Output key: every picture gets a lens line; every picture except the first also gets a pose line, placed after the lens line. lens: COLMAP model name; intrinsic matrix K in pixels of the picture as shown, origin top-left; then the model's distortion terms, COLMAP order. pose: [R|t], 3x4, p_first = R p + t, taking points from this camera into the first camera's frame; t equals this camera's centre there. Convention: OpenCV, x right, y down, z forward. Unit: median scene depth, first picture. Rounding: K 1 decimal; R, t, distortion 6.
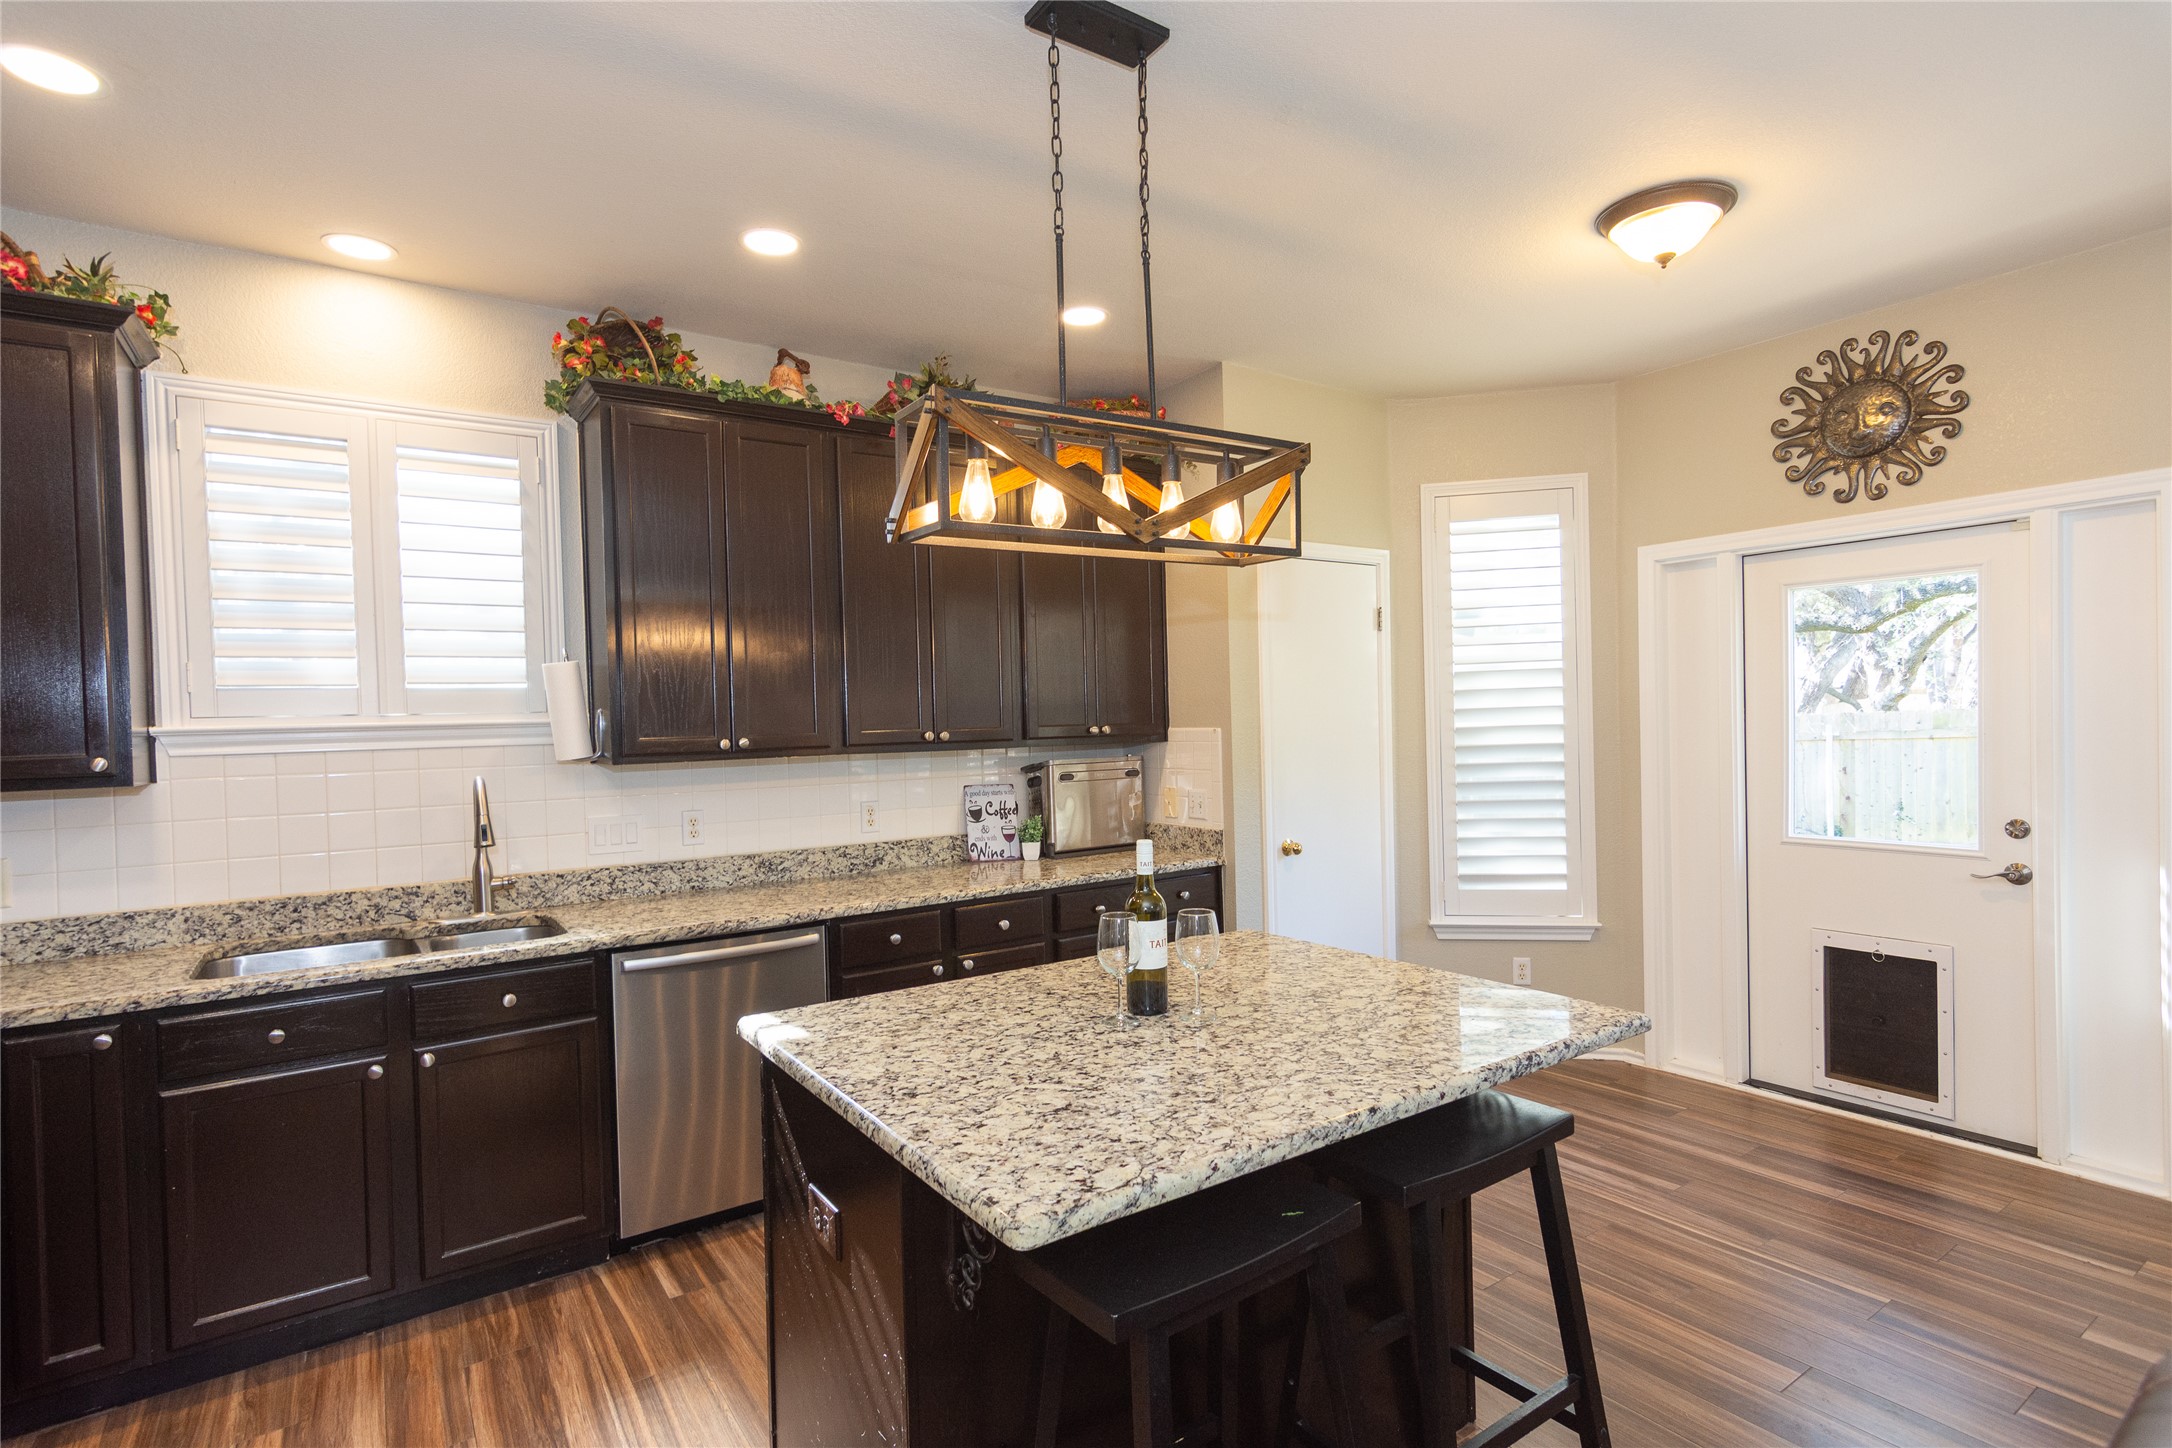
lens RADIAL K [[1061.8, 0, 1087.4], [0, 1061.8, 738.3], [0, 0, 1]] dist [-0.001819, 0.004993]
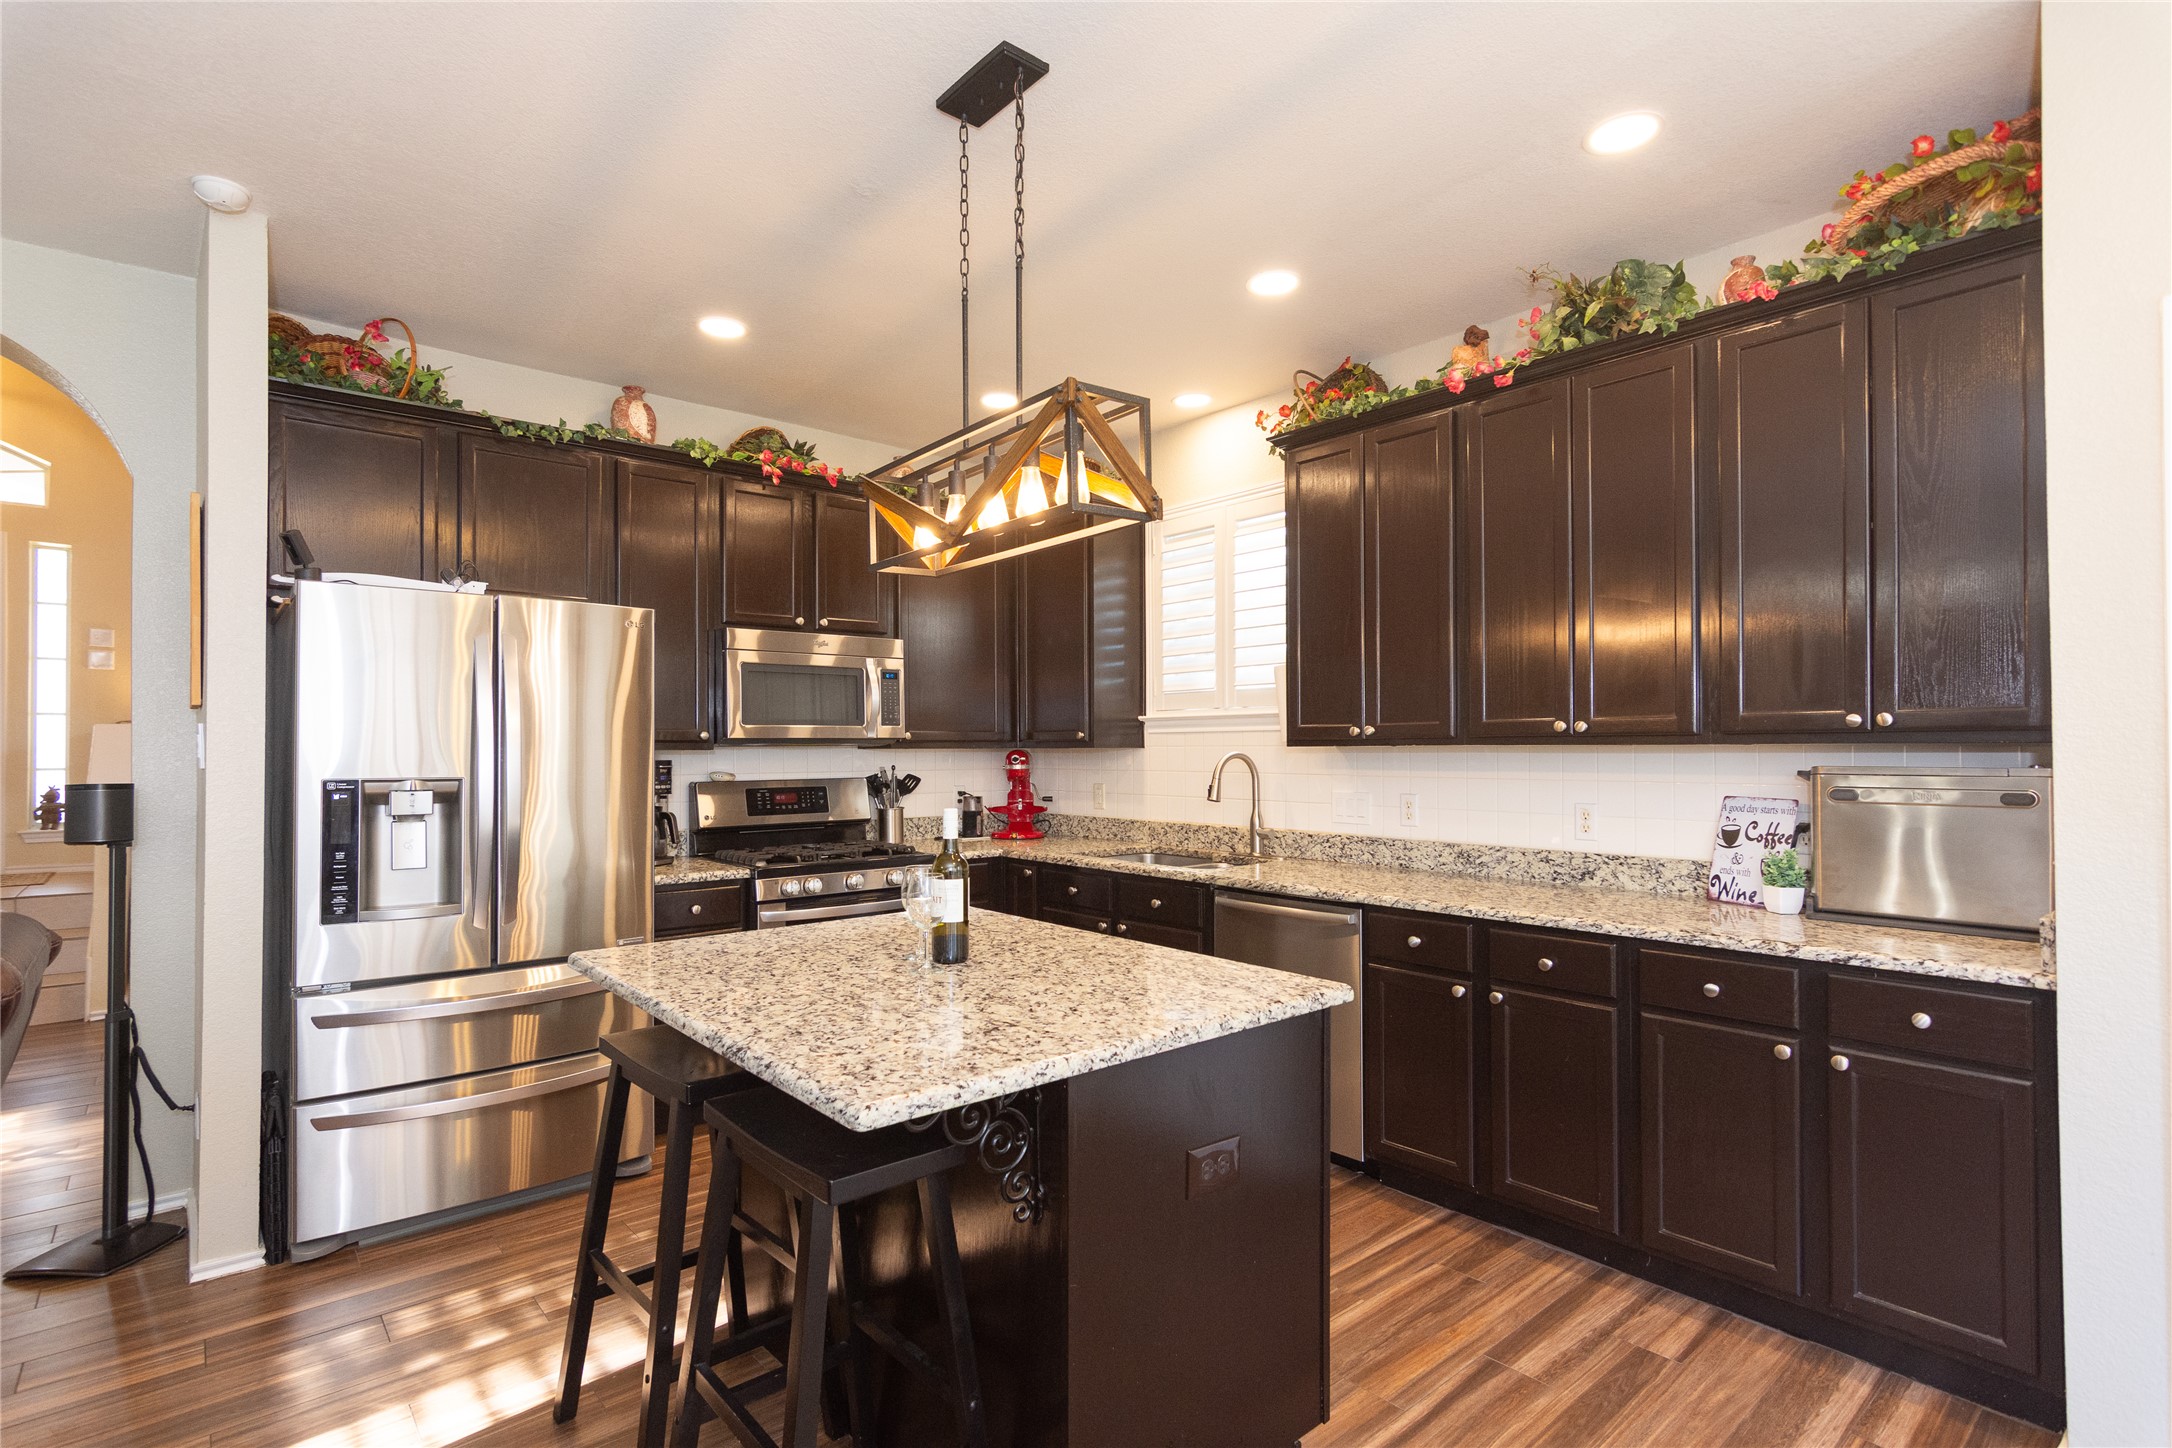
lens RADIAL K [[1047.2, 0, 1087.6], [0, 1047.2, 738.9], [0, 0, 1]] dist [-0.002520, 0.005012]
pose [[0.107599, 0.017443, -0.994041, 0.636114], [-0.016542, 0.999739, 0.015752, 0.001062], [0.994057, 0.014748, 0.107860, 0.555290]]
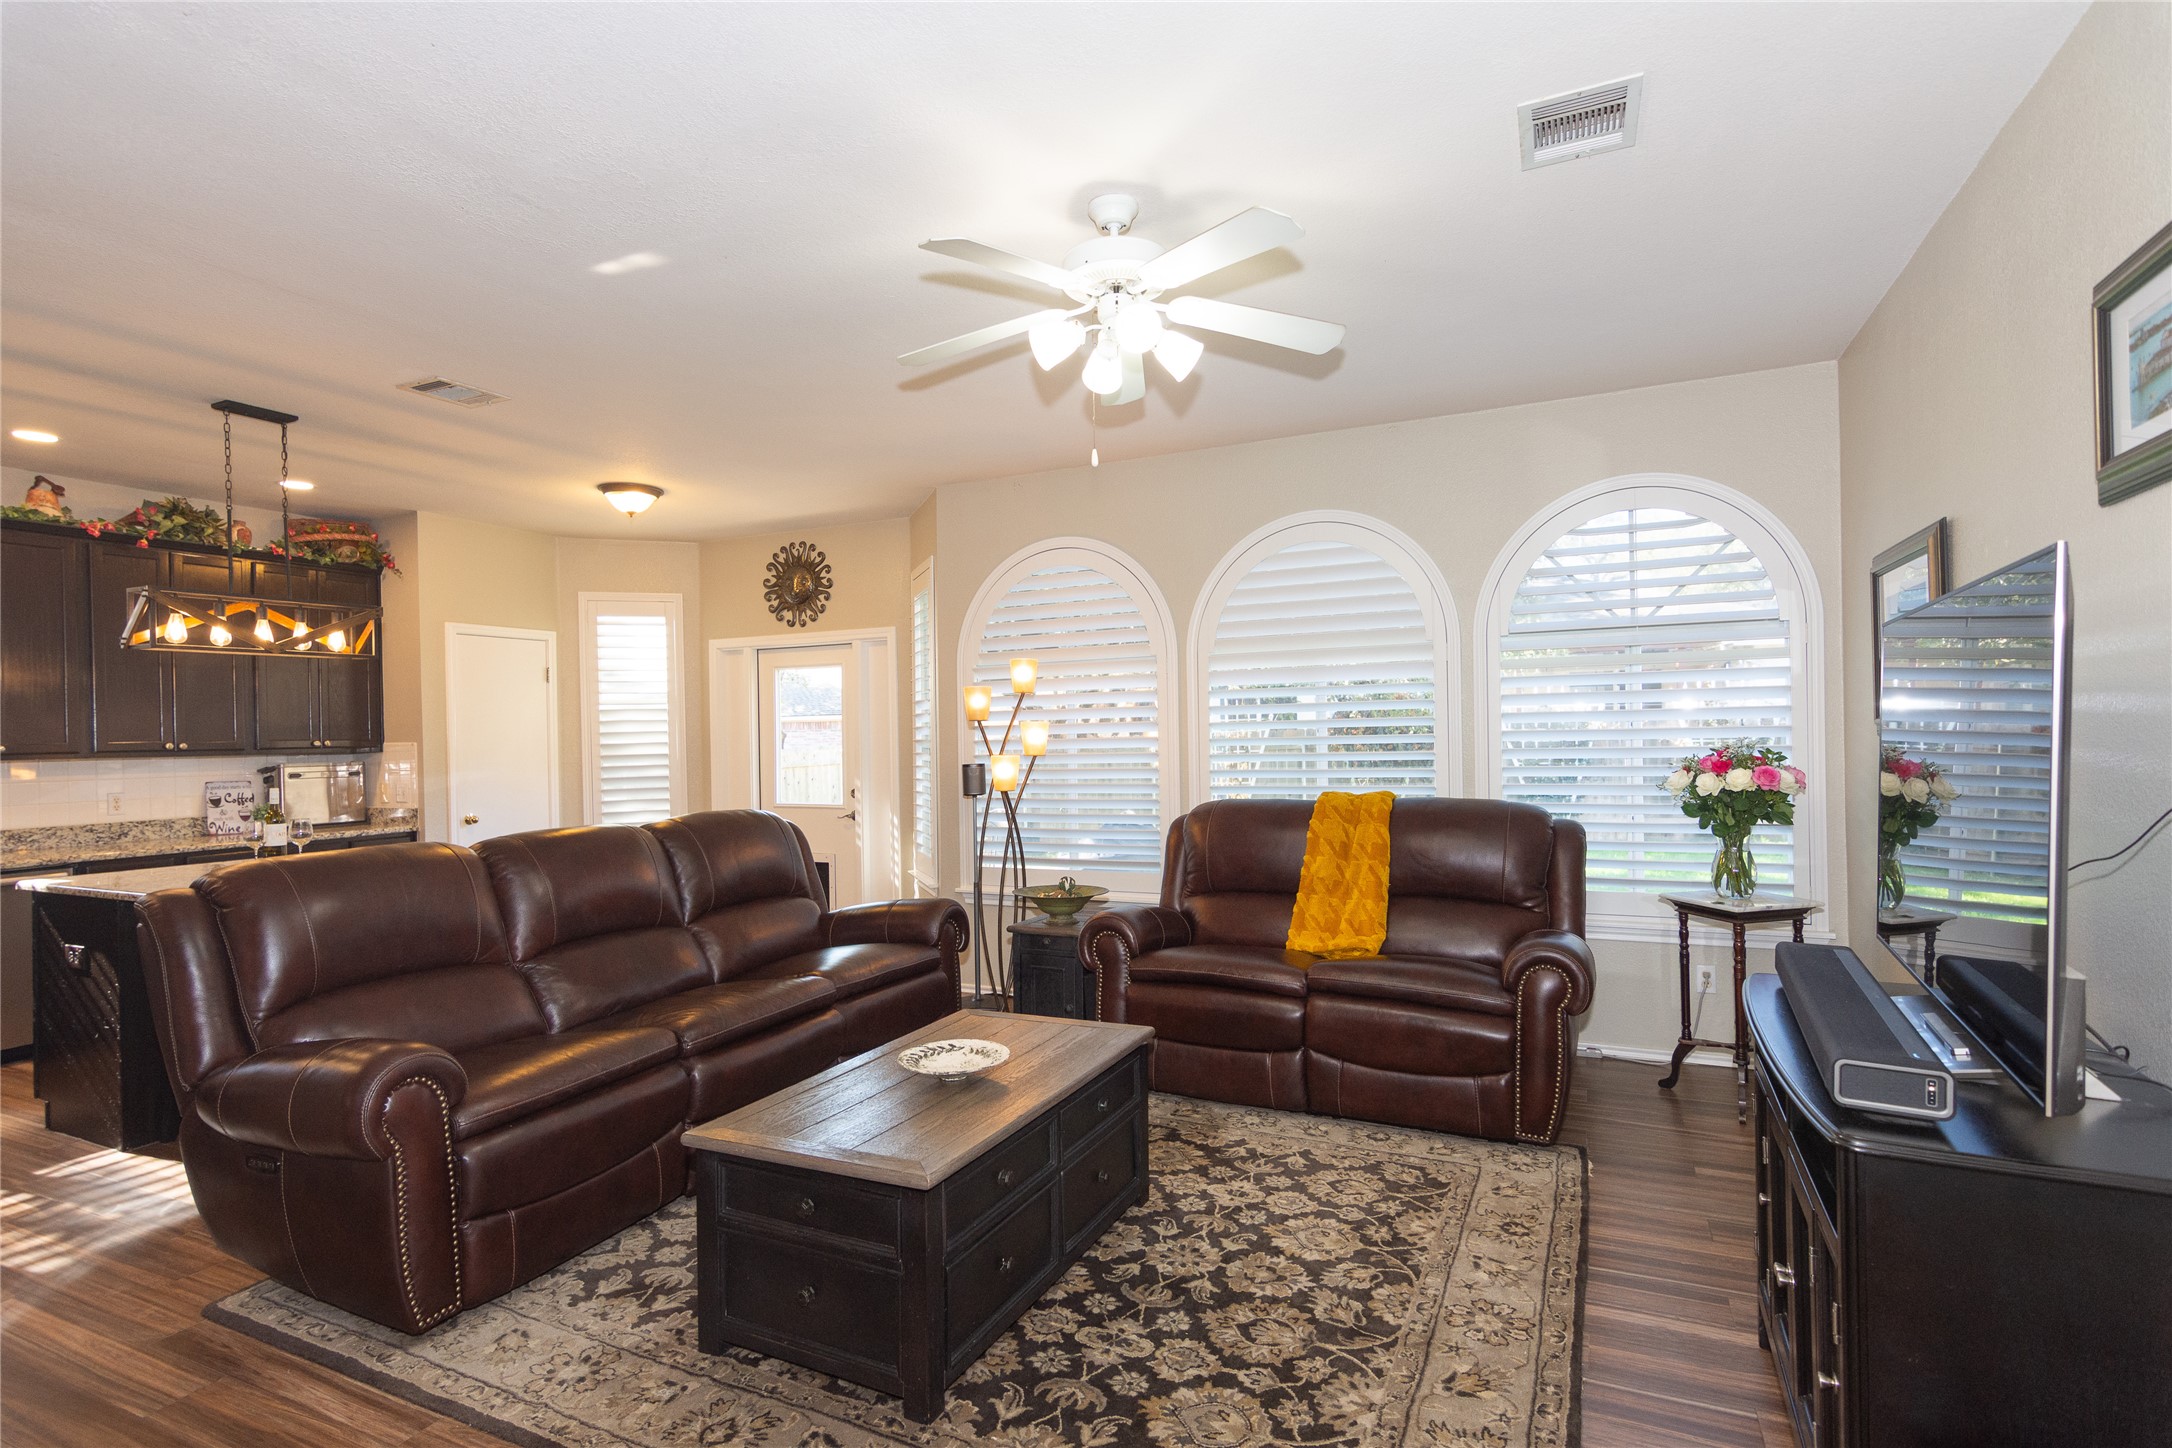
lens RADIAL K [[1064.9, 0, 1087.6], [0, 1064.9, 739.2], [0, 0, 1]] dist [-0.002167, 0.004265]
pose [[0.865458, 0.007769, 0.500921, 0.219845], [0.004198, 0.999732, -0.022759, 0.027898], [-0.500963, 0.021799, 0.865194, -0.950808]]
